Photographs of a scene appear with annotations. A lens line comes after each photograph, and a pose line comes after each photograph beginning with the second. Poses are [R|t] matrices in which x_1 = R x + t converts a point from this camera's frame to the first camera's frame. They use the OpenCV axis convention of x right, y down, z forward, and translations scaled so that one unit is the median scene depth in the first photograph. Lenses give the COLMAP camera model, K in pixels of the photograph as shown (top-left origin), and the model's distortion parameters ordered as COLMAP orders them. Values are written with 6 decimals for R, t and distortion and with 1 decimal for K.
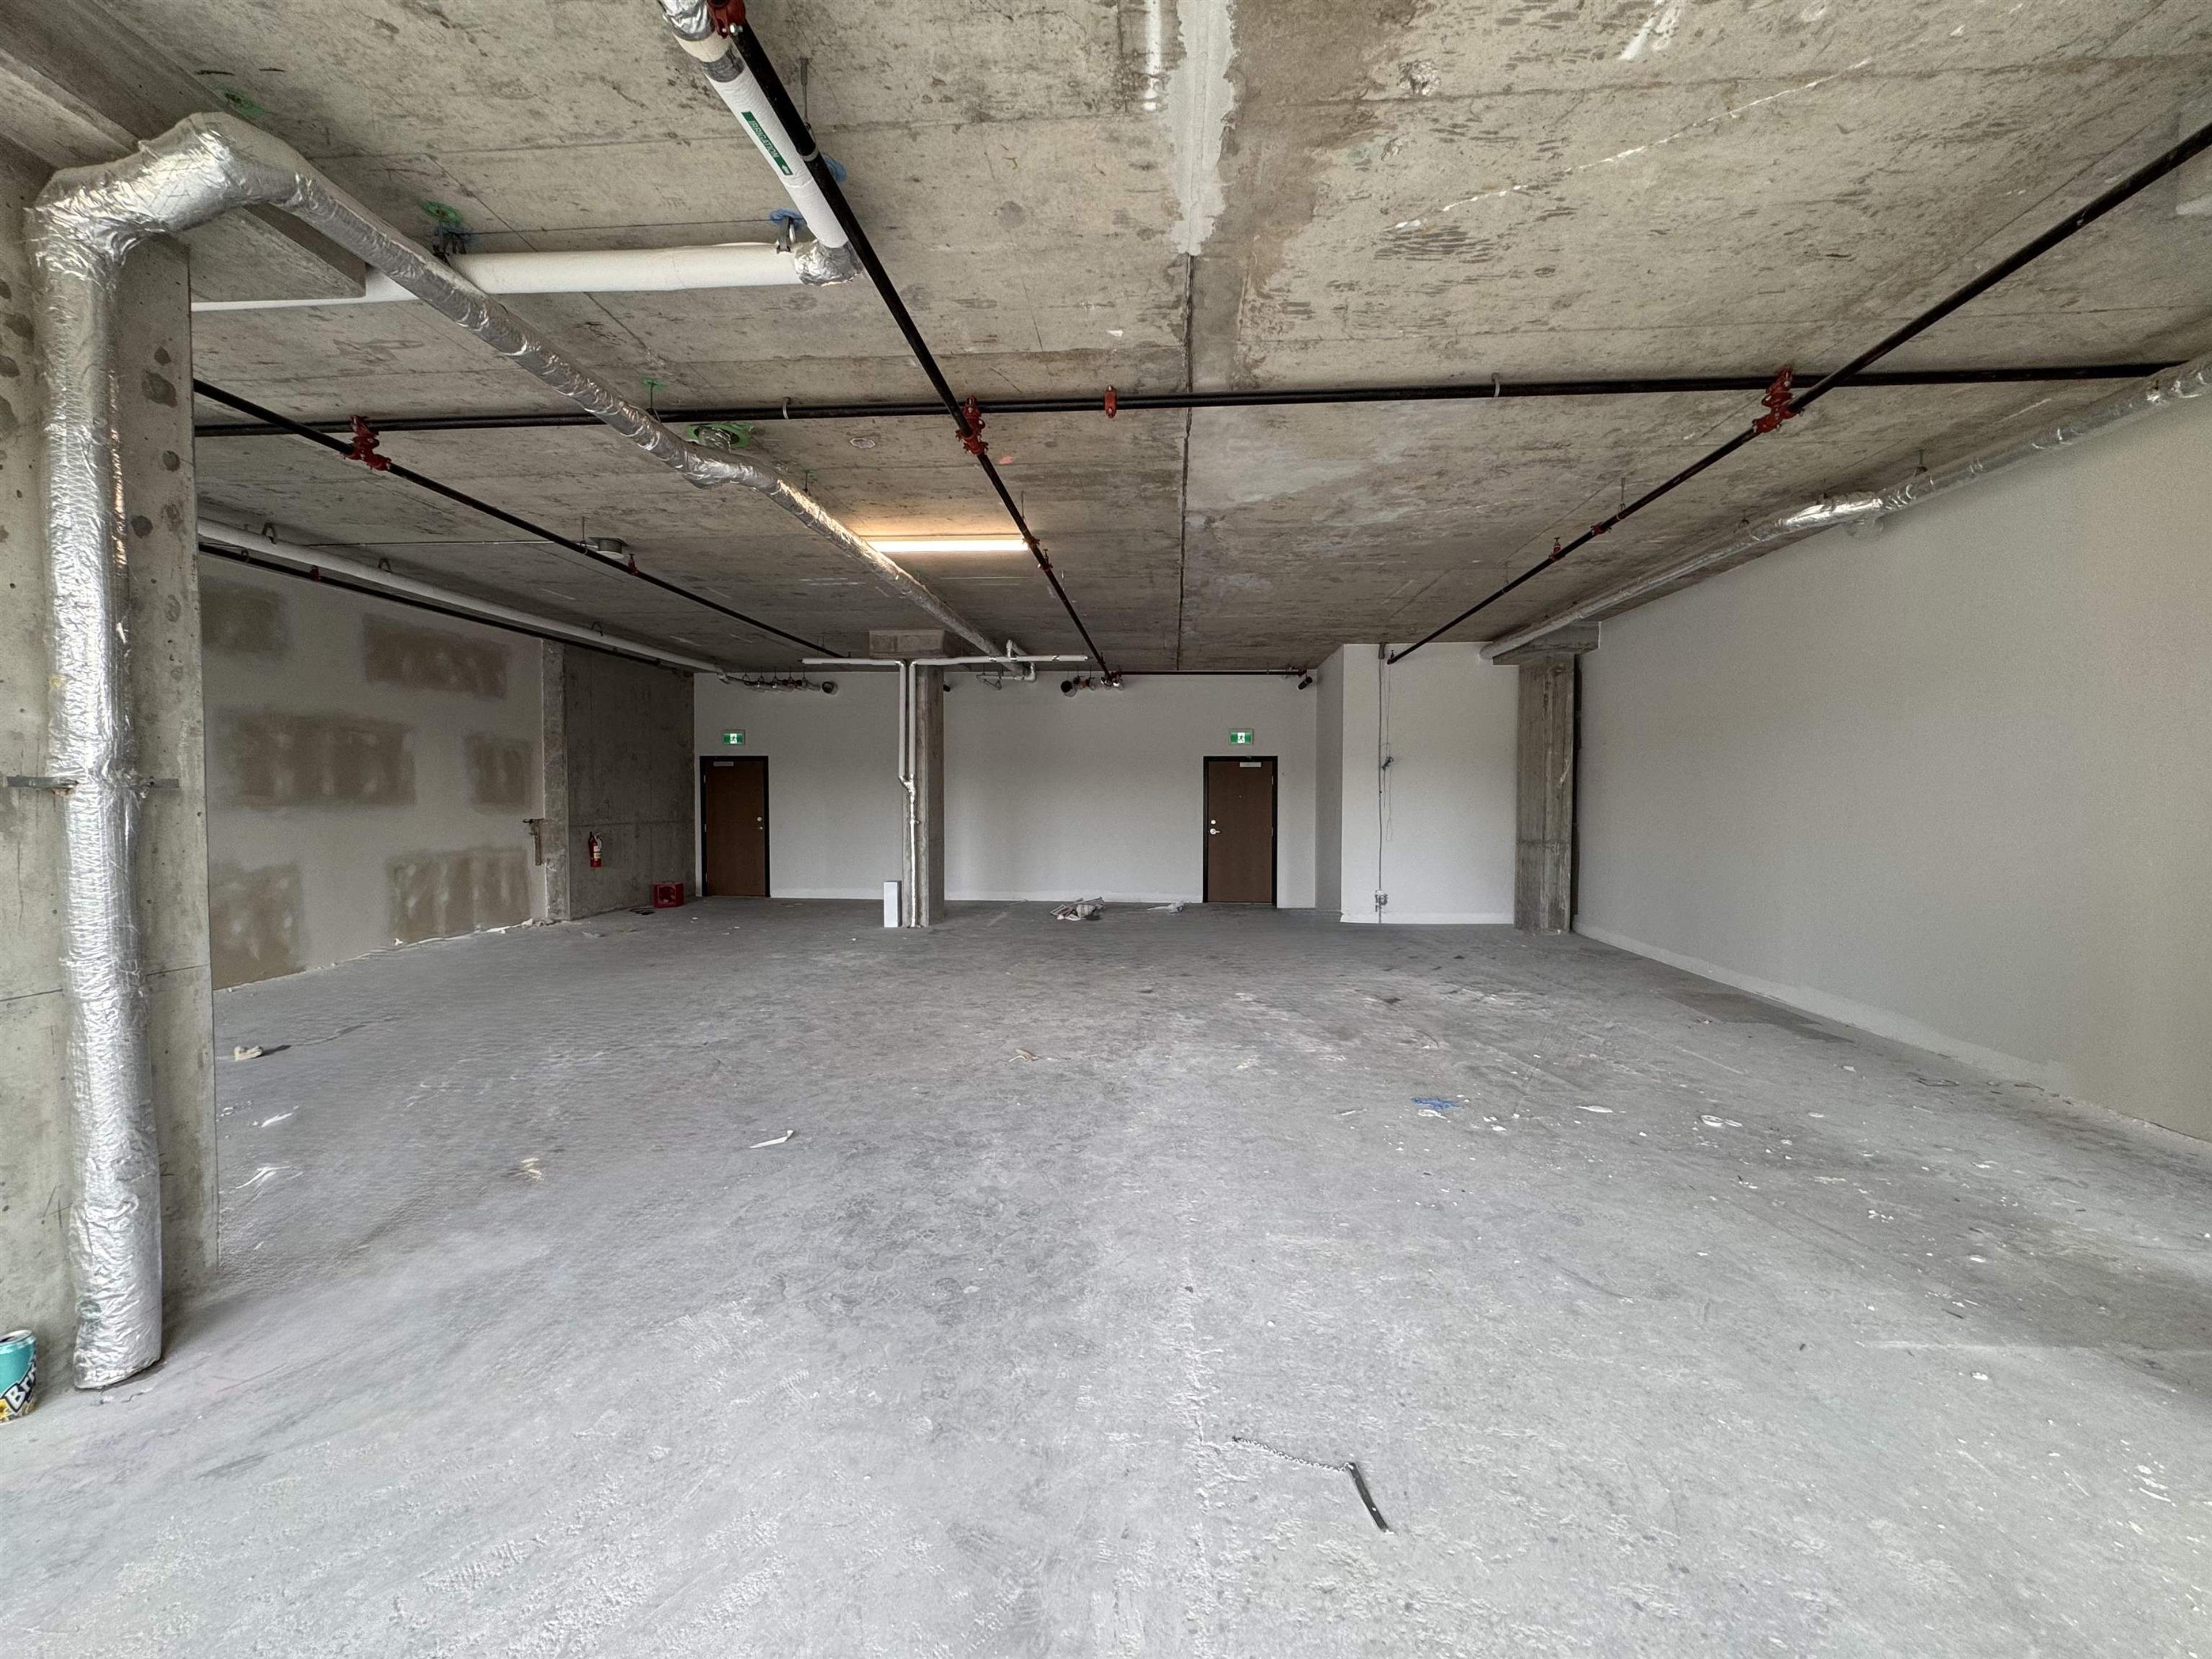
lens RADIAL K [[877.2, 0, 1107.6], [0, 877.2, 829.4], [0, 0, 1]] dist [-0.000452, 0.000265]
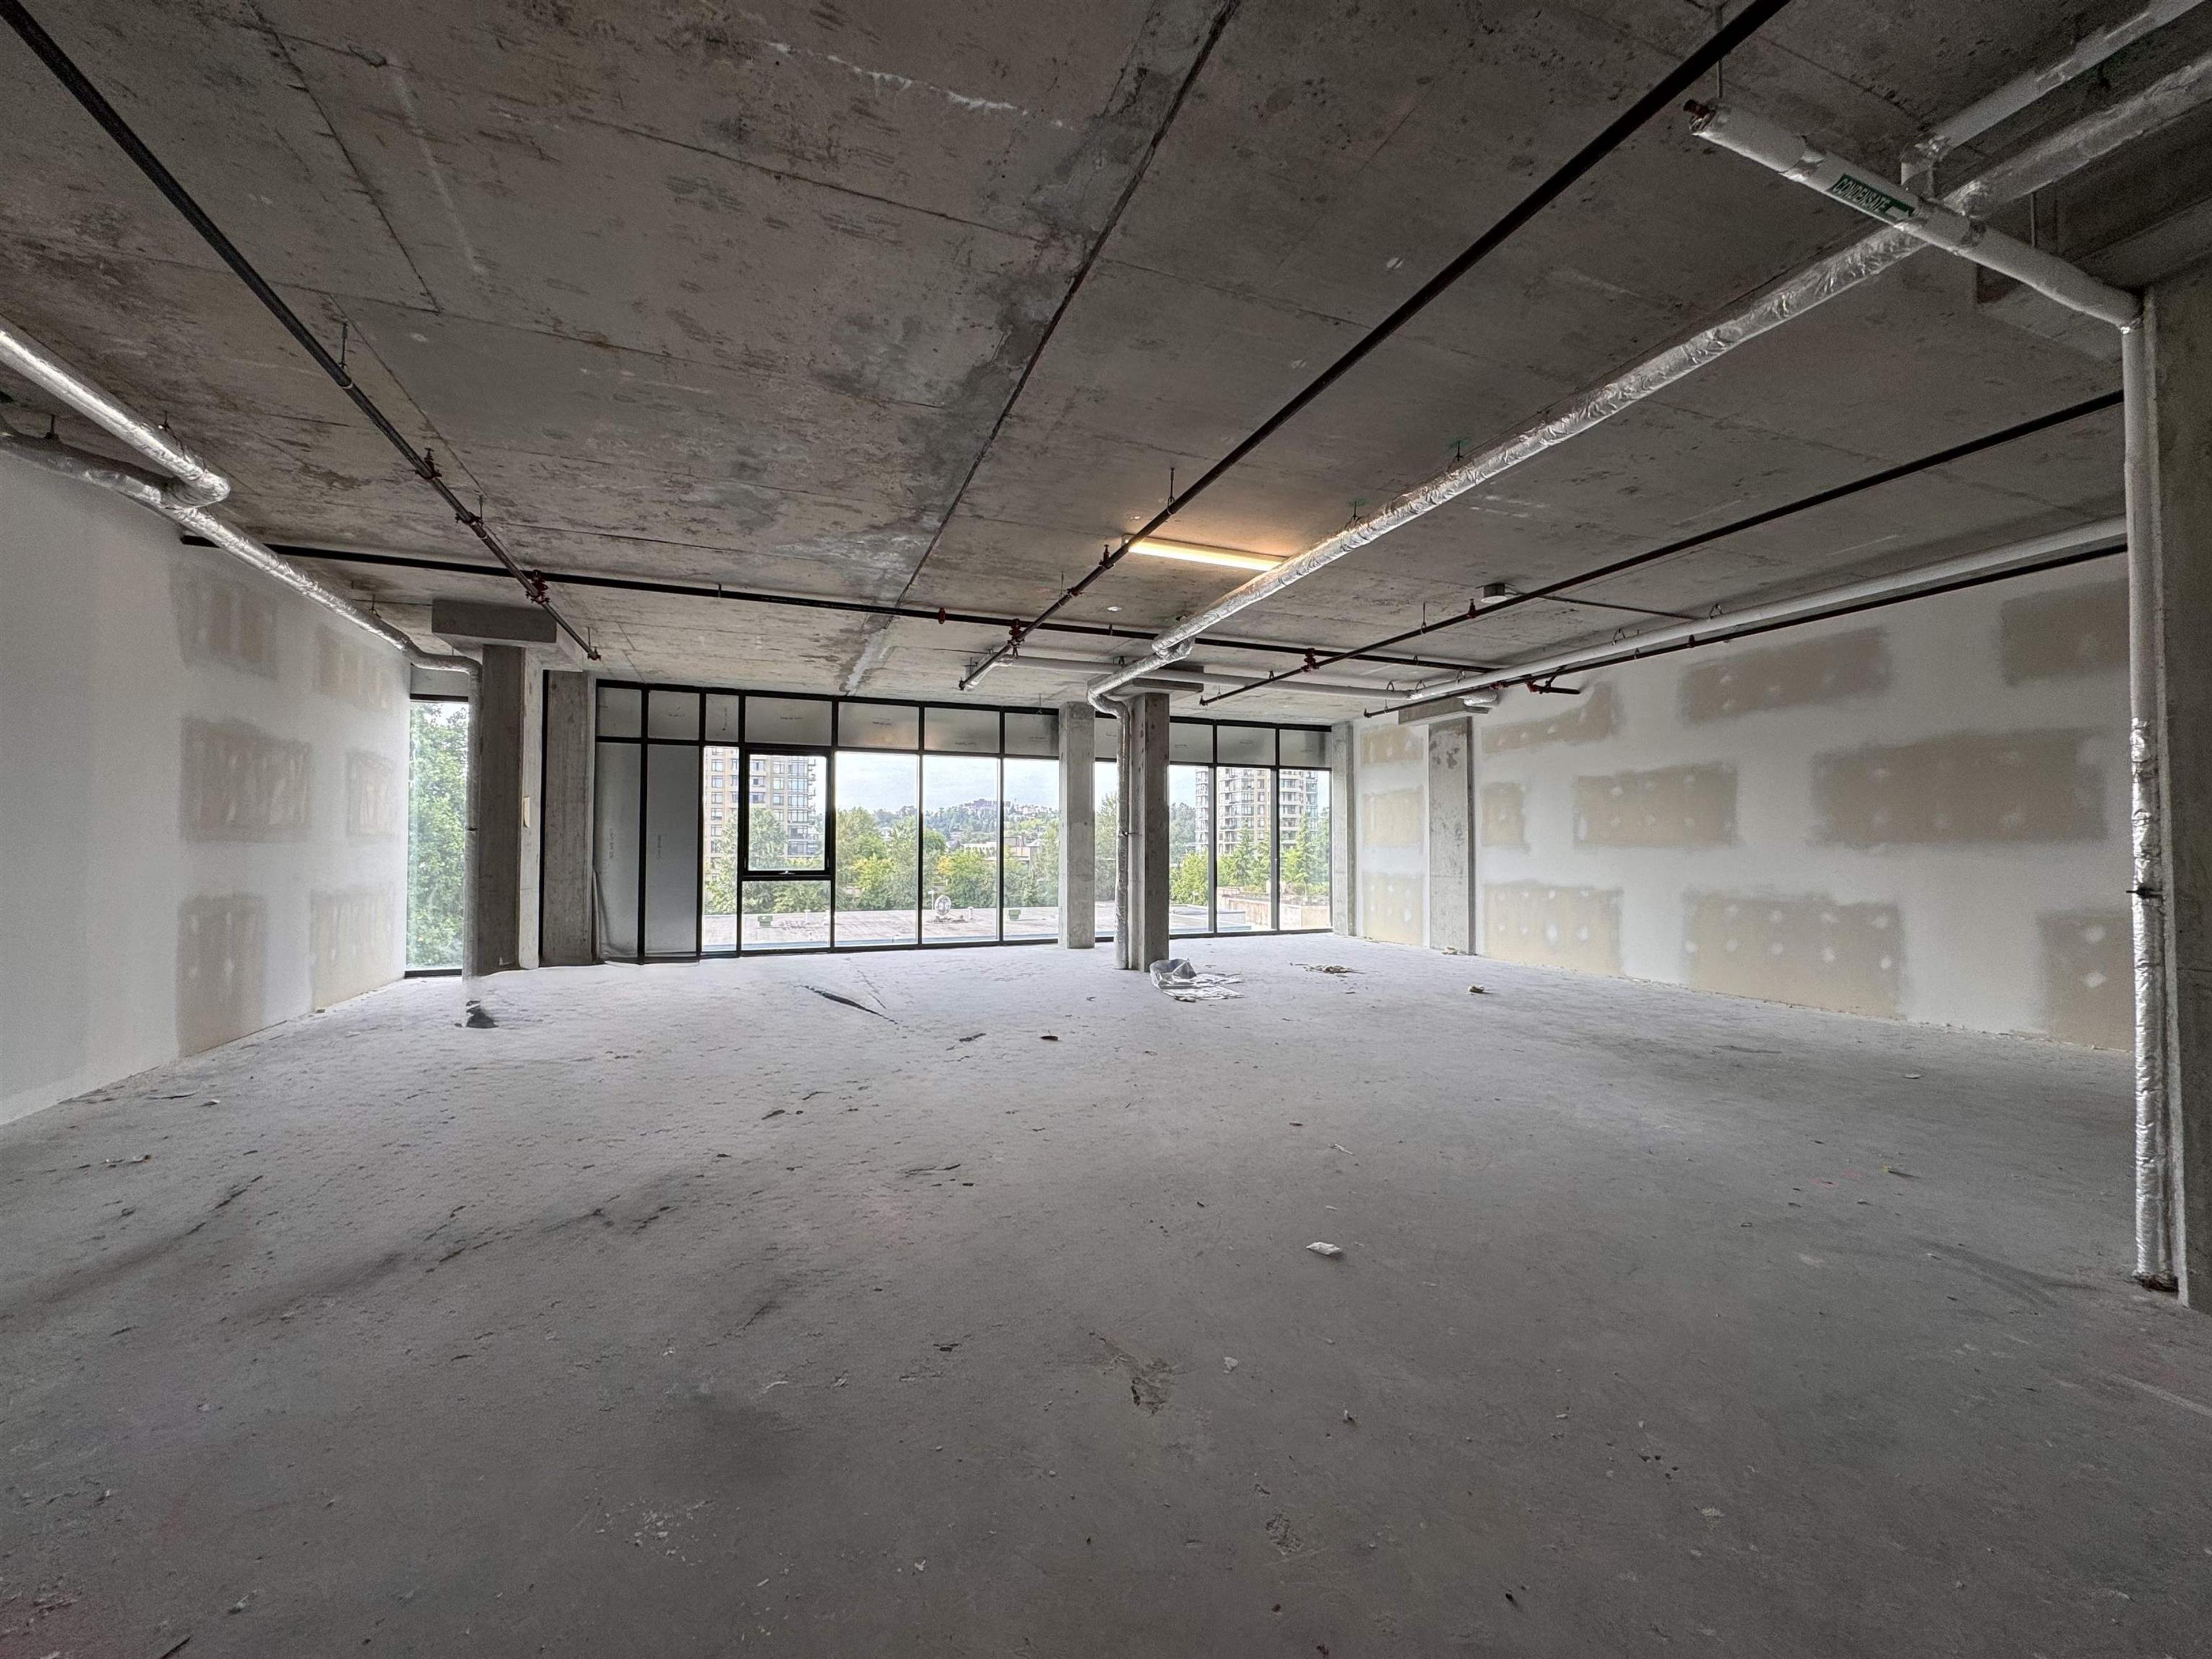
lens RADIAL K [[877.2, 0, 1107.1], [0, 877.2, 829.8], [0, 0, 1]] dist [-0.000452, 0.000265]
pose [[-0.900609, -0.013358, -0.434426, 0.523465], [-0.018341, 0.999805, 0.007280, -0.064504], [0.434244, 0.014524, -0.900678, 3.044855]]
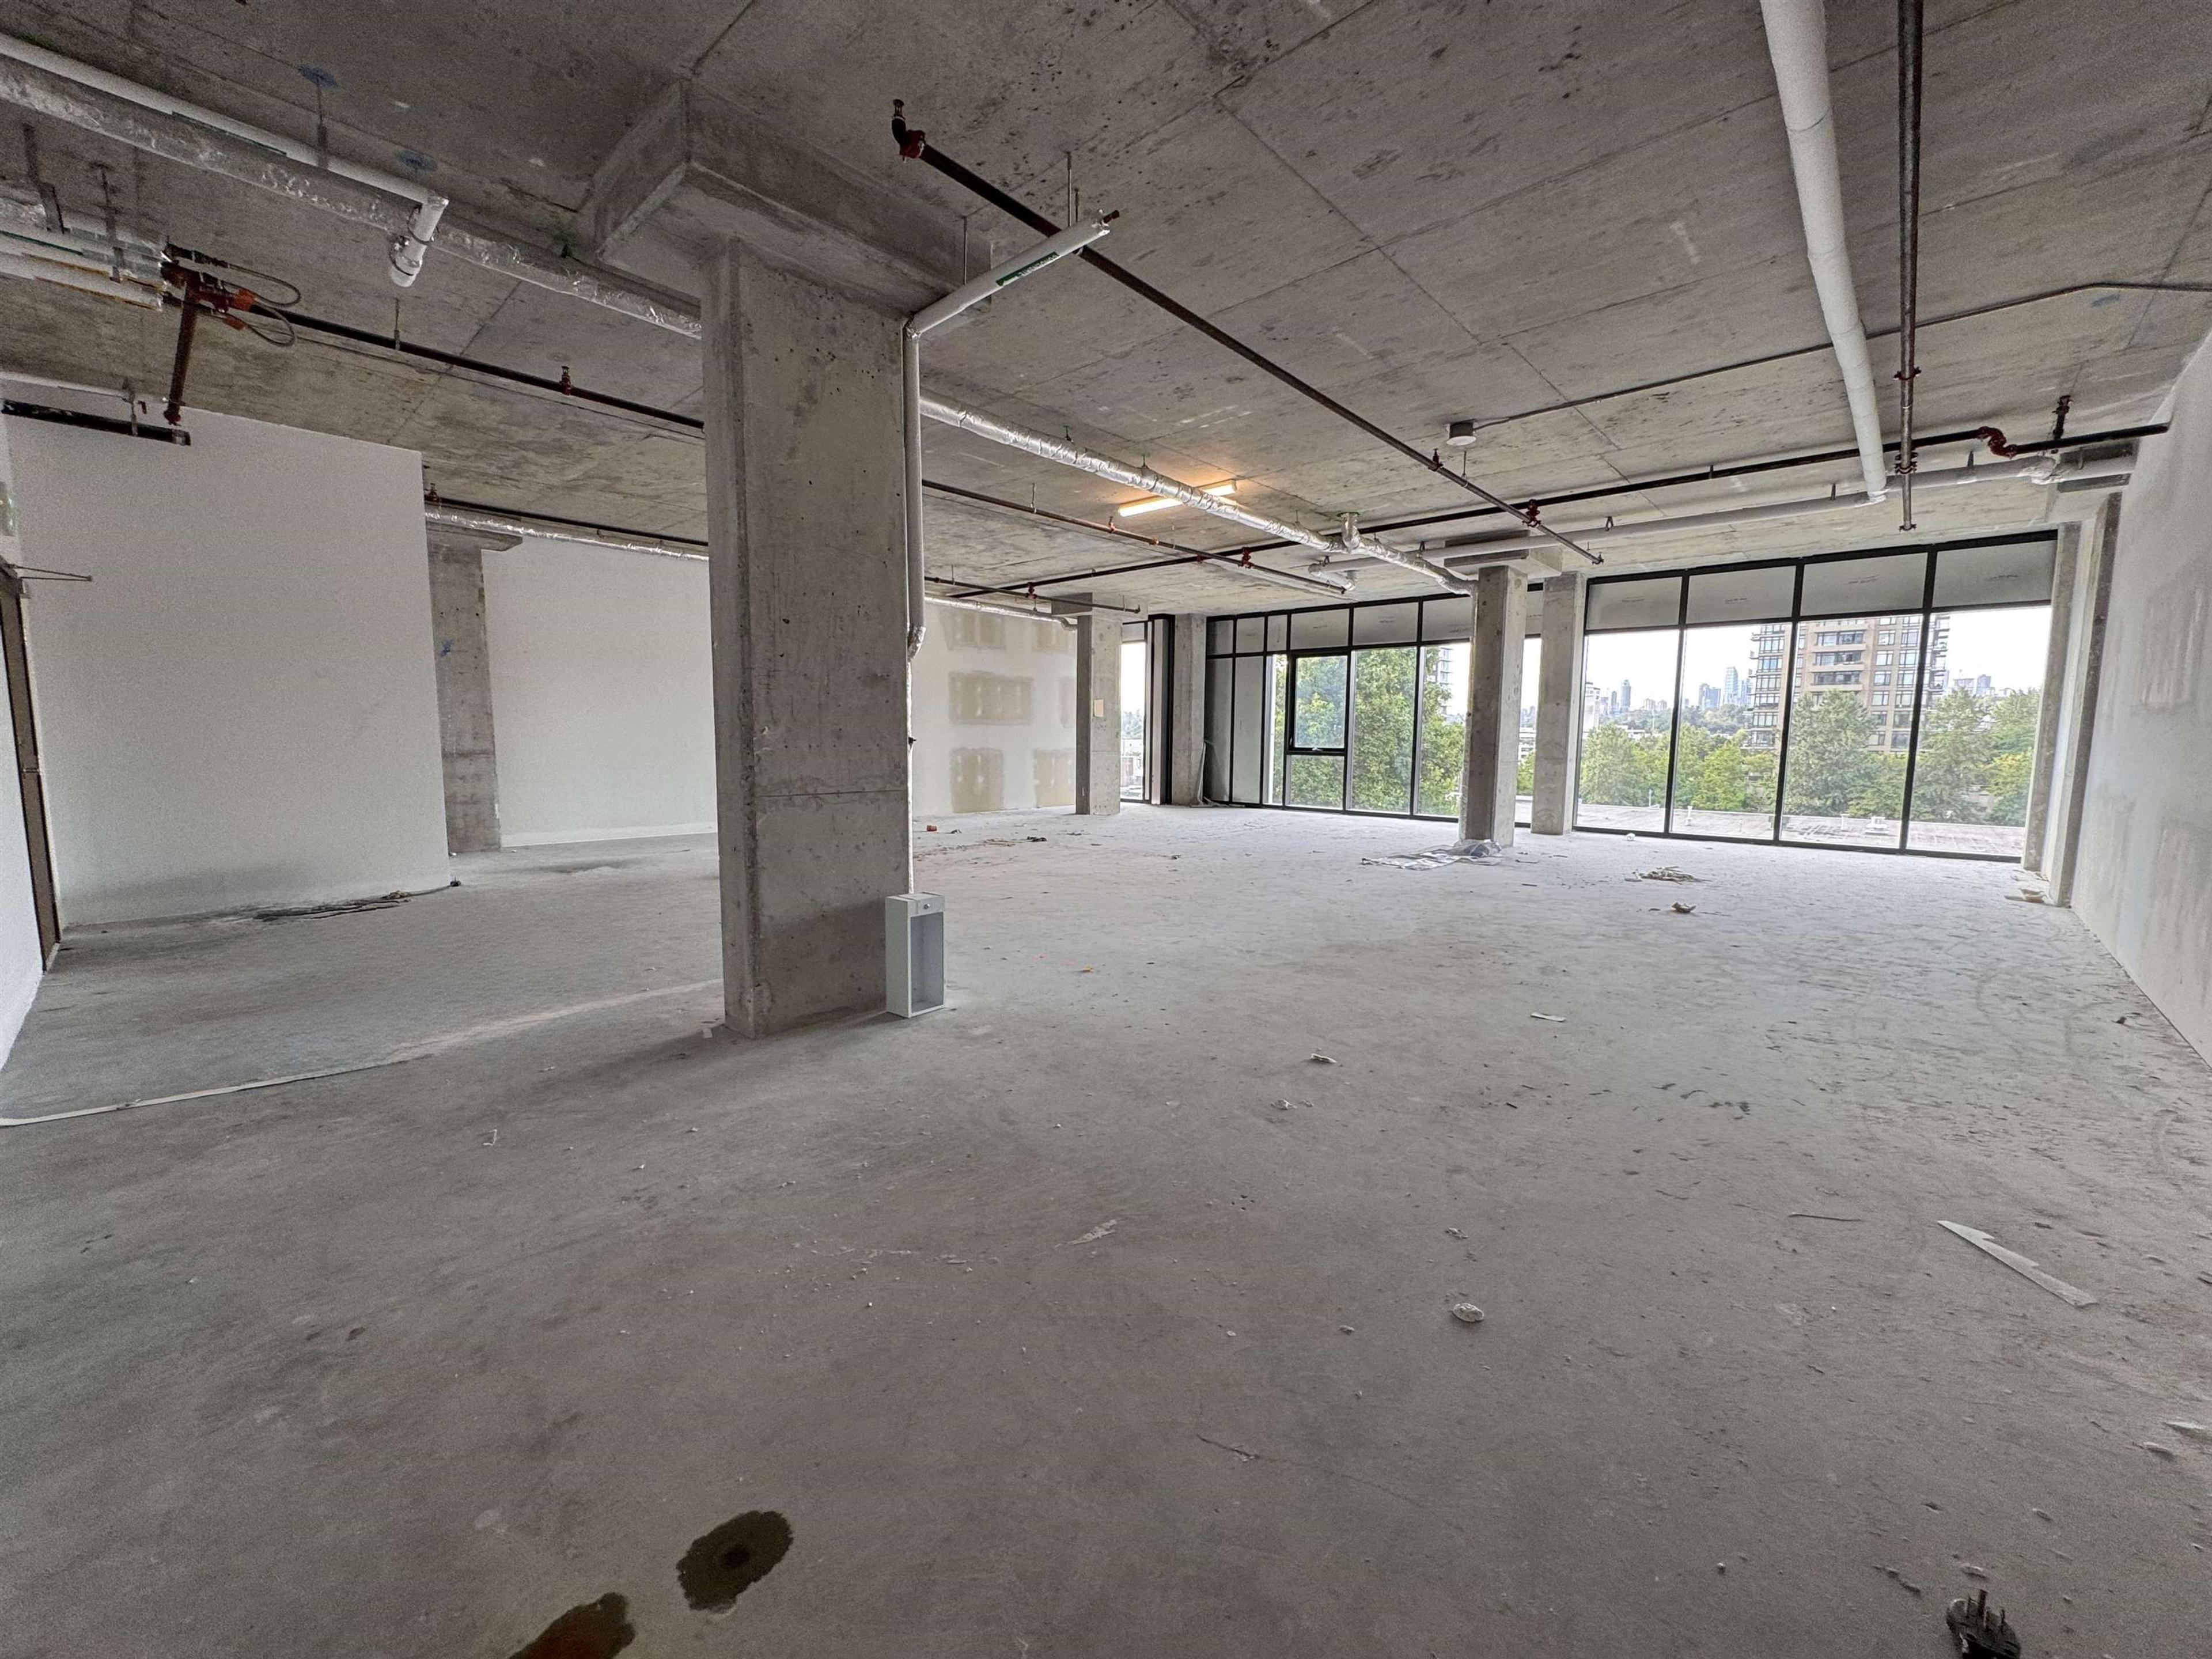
lens RADIAL K [[877.2, 0, 1108.8], [0, 877.2, 830.0], [0, 0, 1]] dist [-0.000452, 0.000265]
pose [[-0.783227, -0.075966, 0.617077, -1.535366], [0.010978, 0.990663, 0.135891, -0.059215], [-0.621639, 0.113208, -0.775080, 3.487685]]
